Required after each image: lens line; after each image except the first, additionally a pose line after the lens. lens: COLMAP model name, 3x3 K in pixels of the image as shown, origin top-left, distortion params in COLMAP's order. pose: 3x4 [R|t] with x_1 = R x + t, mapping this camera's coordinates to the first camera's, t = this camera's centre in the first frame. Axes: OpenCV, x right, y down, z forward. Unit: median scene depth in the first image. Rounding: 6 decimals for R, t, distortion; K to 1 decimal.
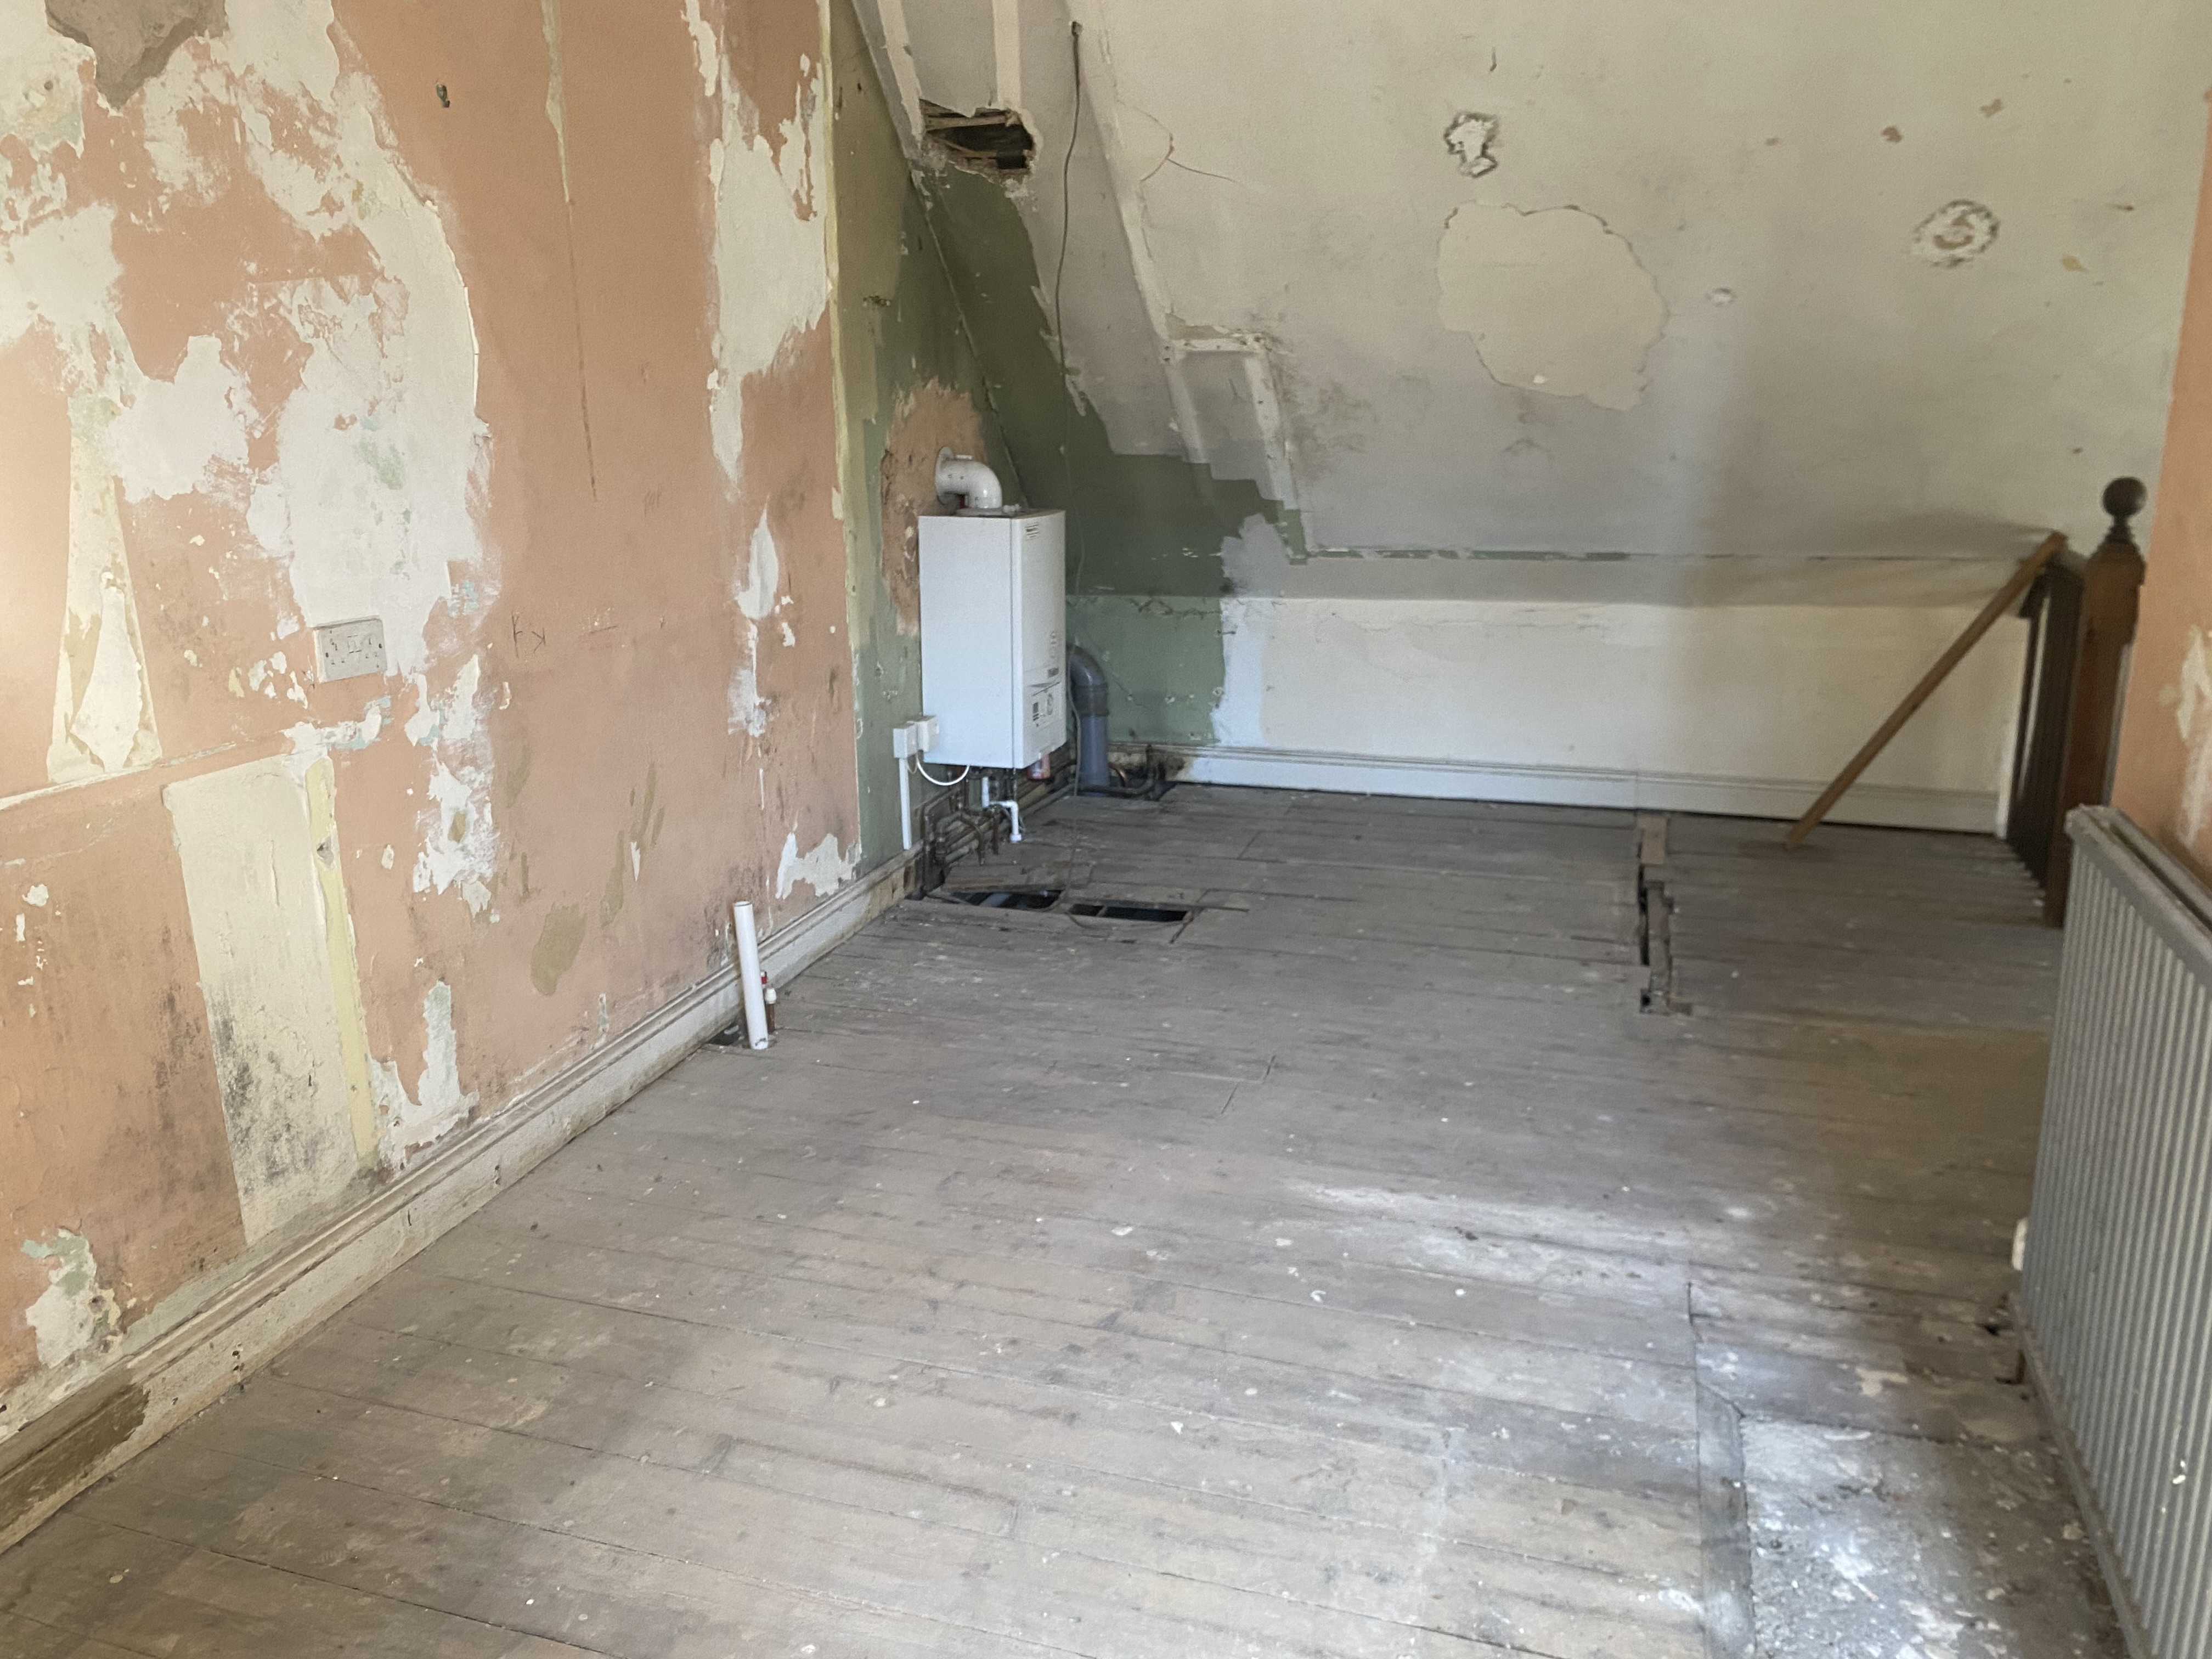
lens RADIAL K [[1659.4, 0, 1094.2], [0, 1659.4, 870.1], [0, 0, 1]] dist [0.068562, -0.117872]
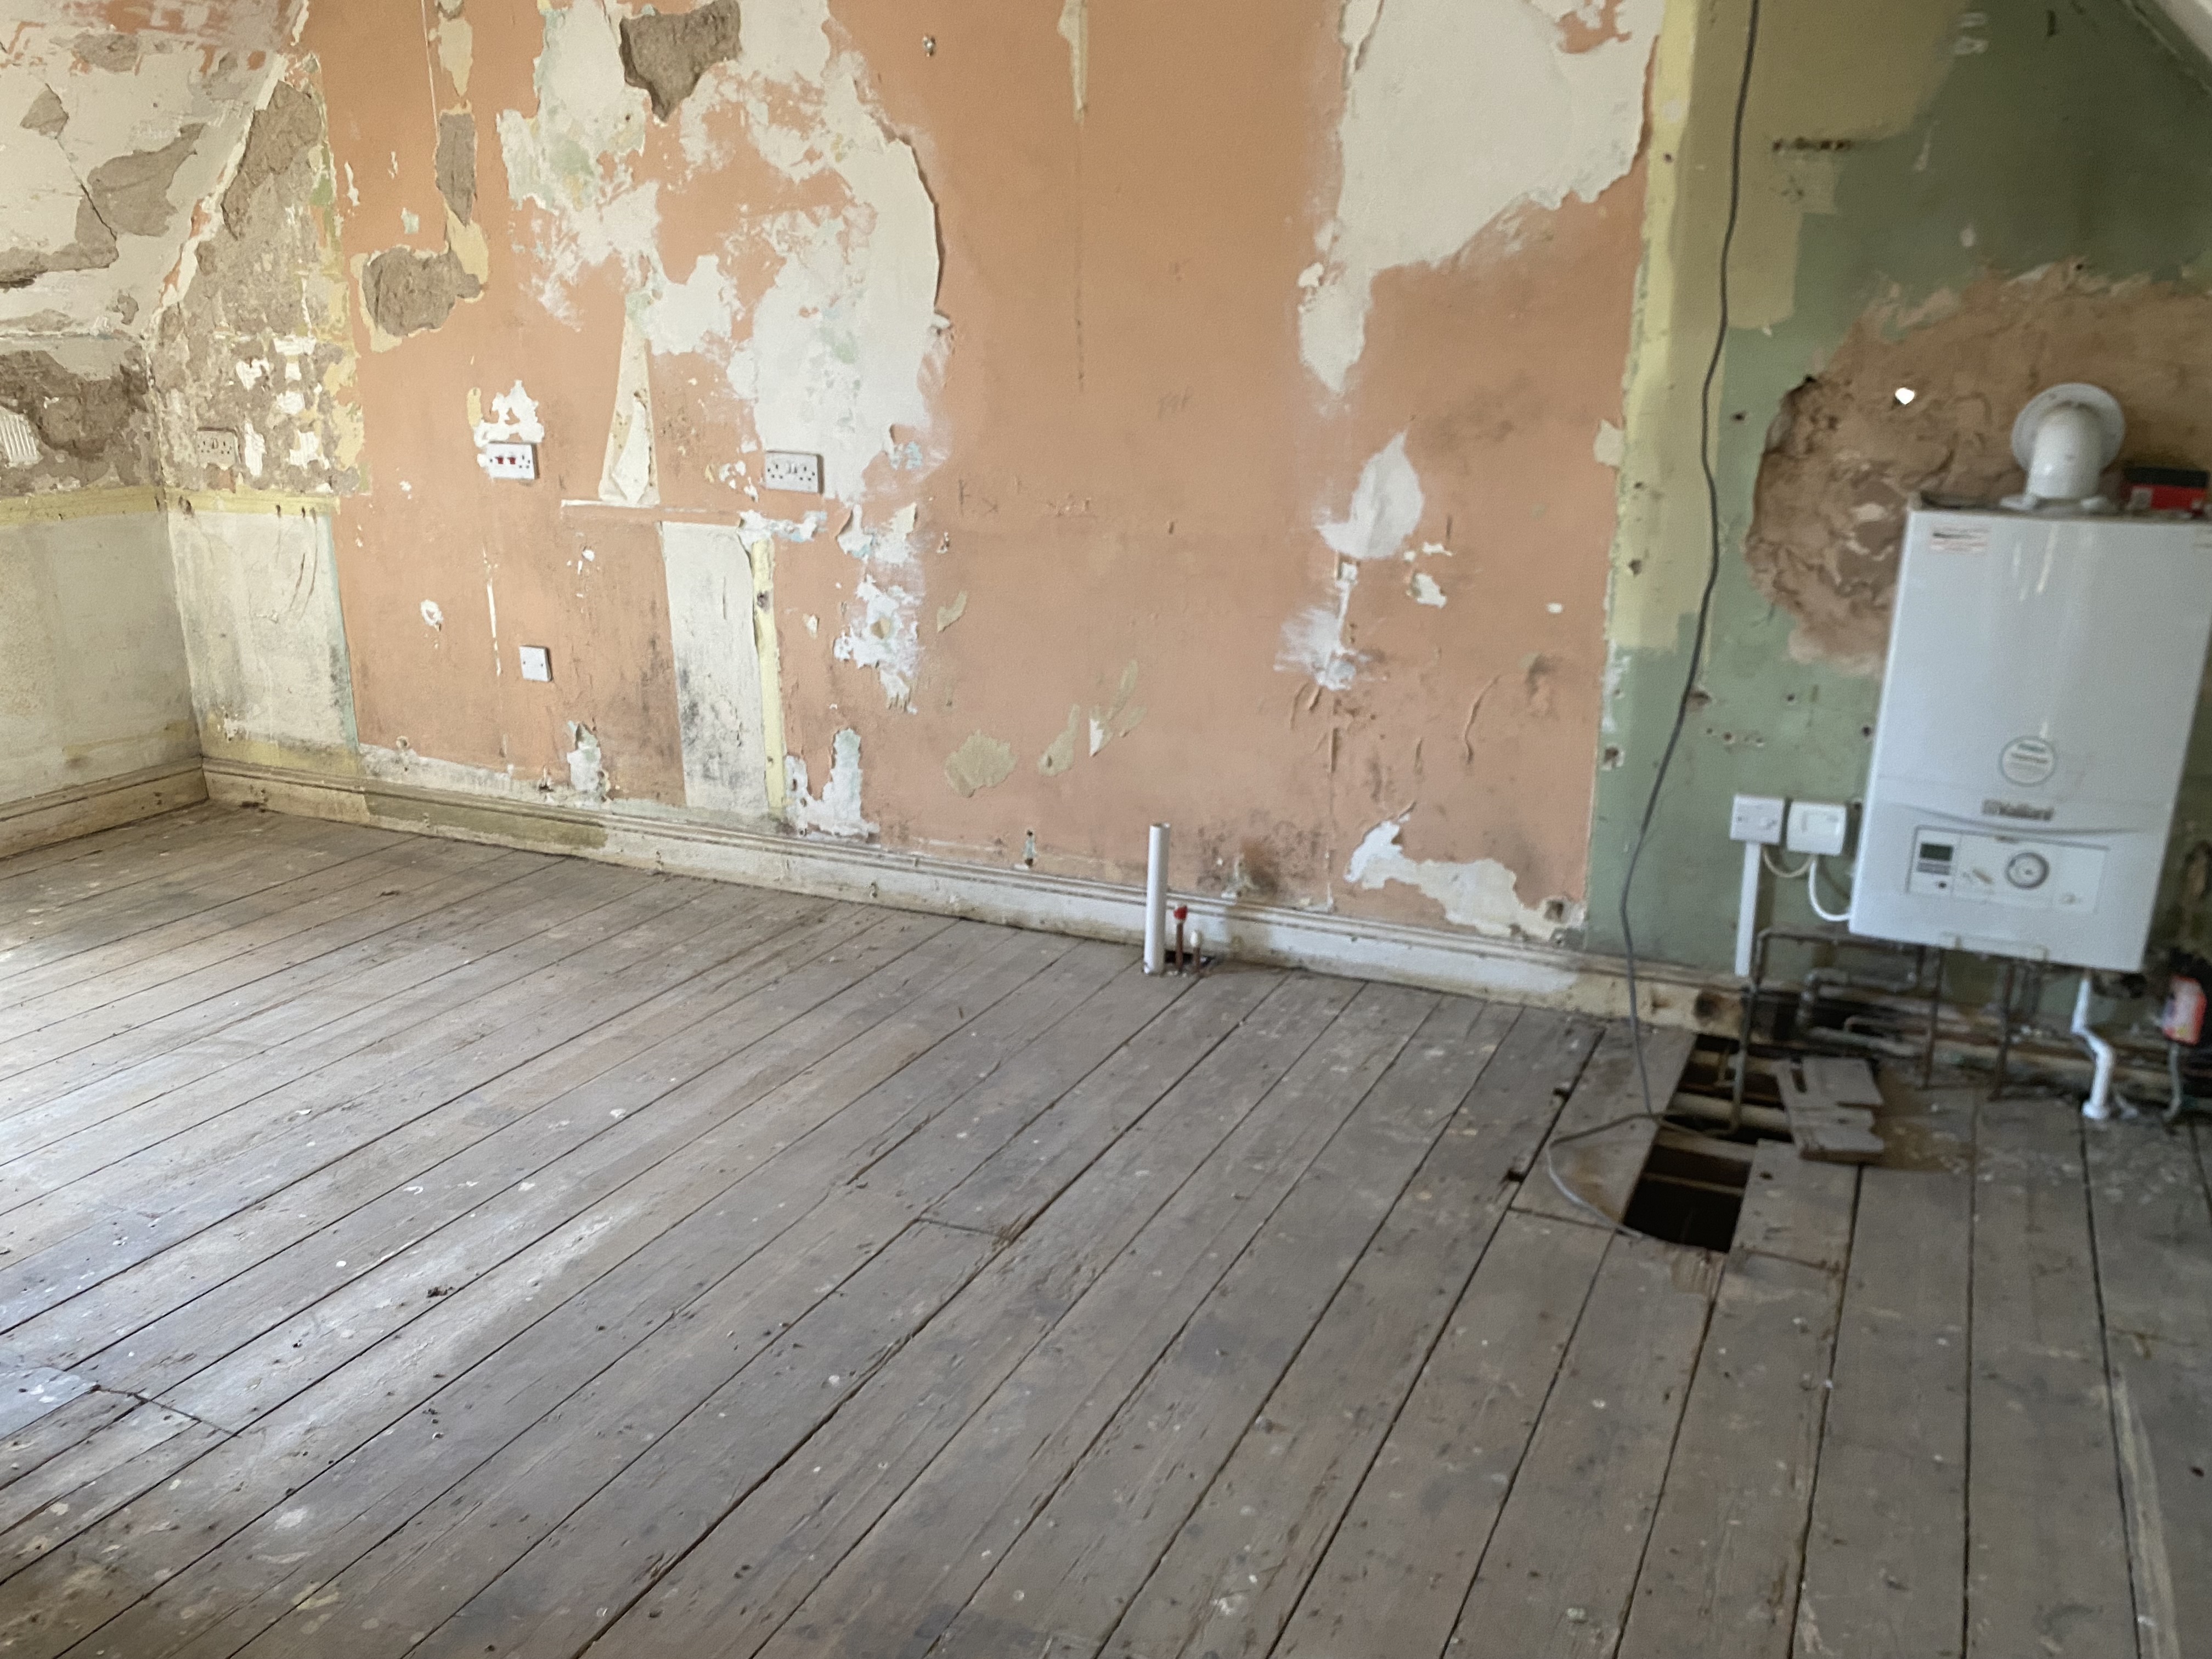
lens RADIAL K [[1678.4, 0, 1113.0], [0, 1678.4, 861.8], [0, 0, 1]] dist [0.116216, -0.231887]
pose [[-0.126290, 0.320027, -0.938954, 0.695502], [-0.270562, 0.899533, 0.342982, -0.279379], [0.954383, 0.297361, -0.027015, 0.965505]]
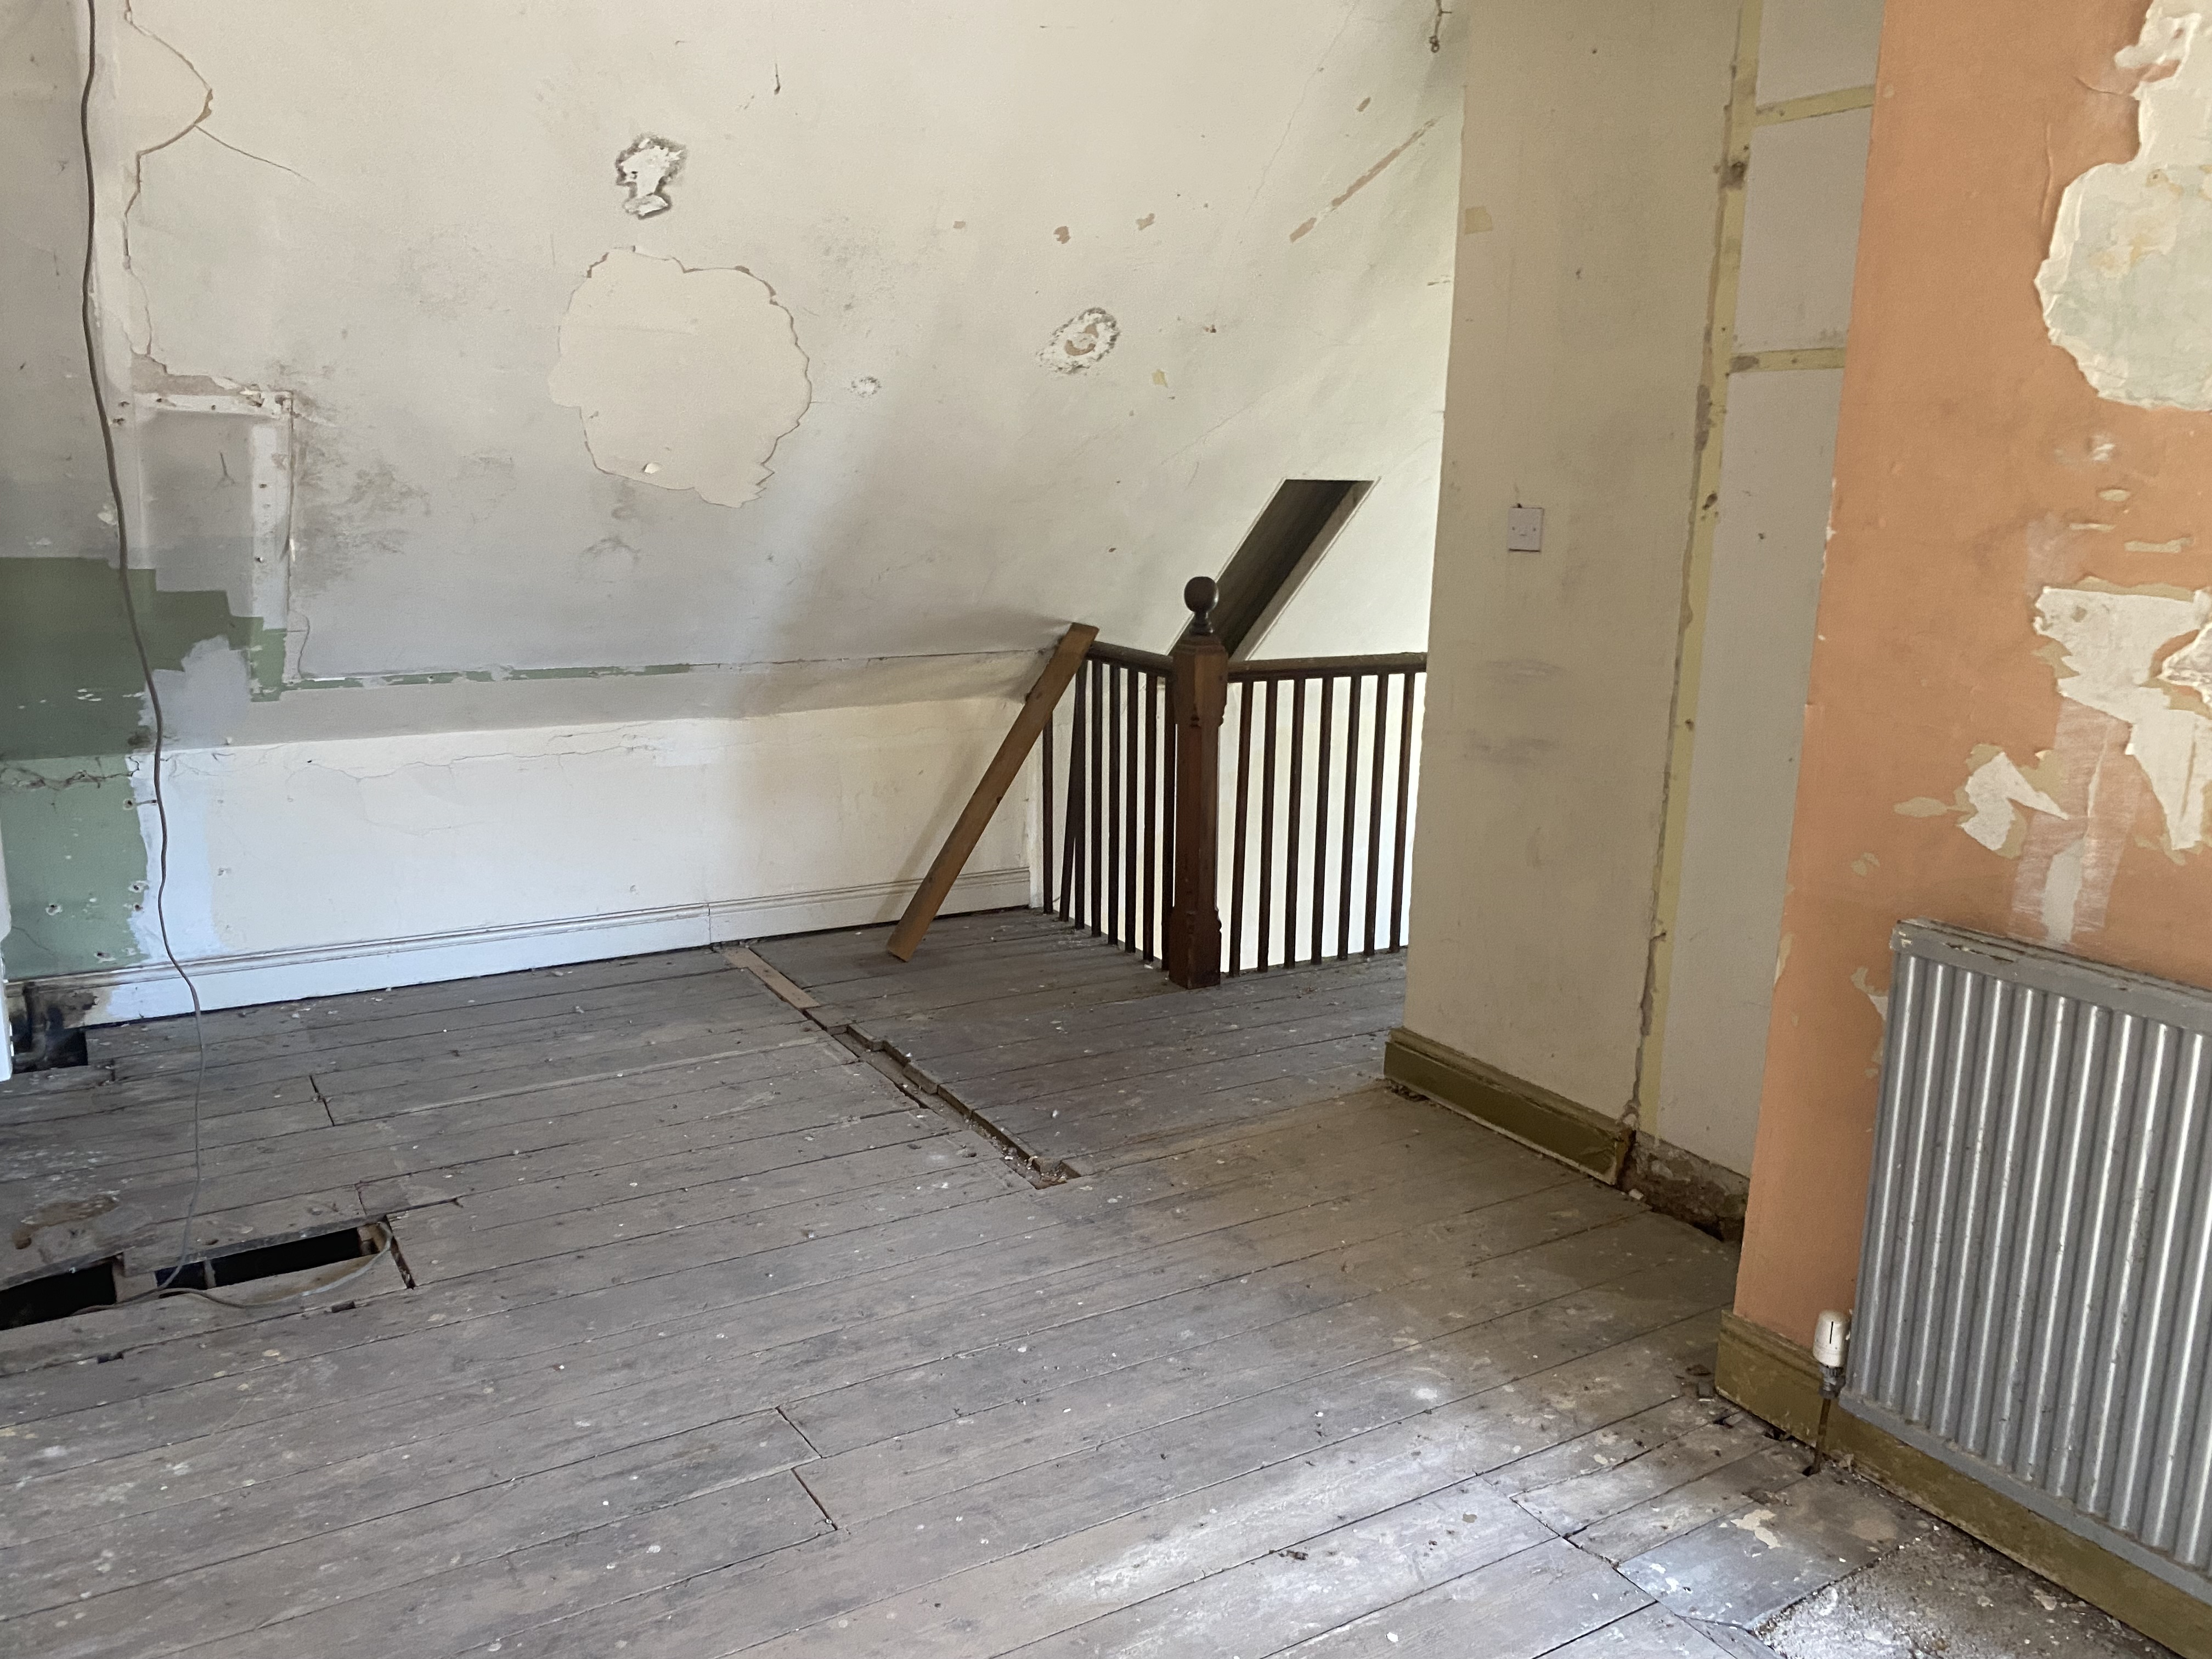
lens RADIAL K [[1659.4, 0, 1094.2], [0, 1659.4, 870.1], [0, 0, 1]] dist [0.068562, -0.117872]
pose [[0.650507, -0.156891, 0.743119, -0.288706], [0.180419, 0.982345, 0.049464, -0.121685], [-0.737760, 0.101896, 0.667328, 0.375041]]
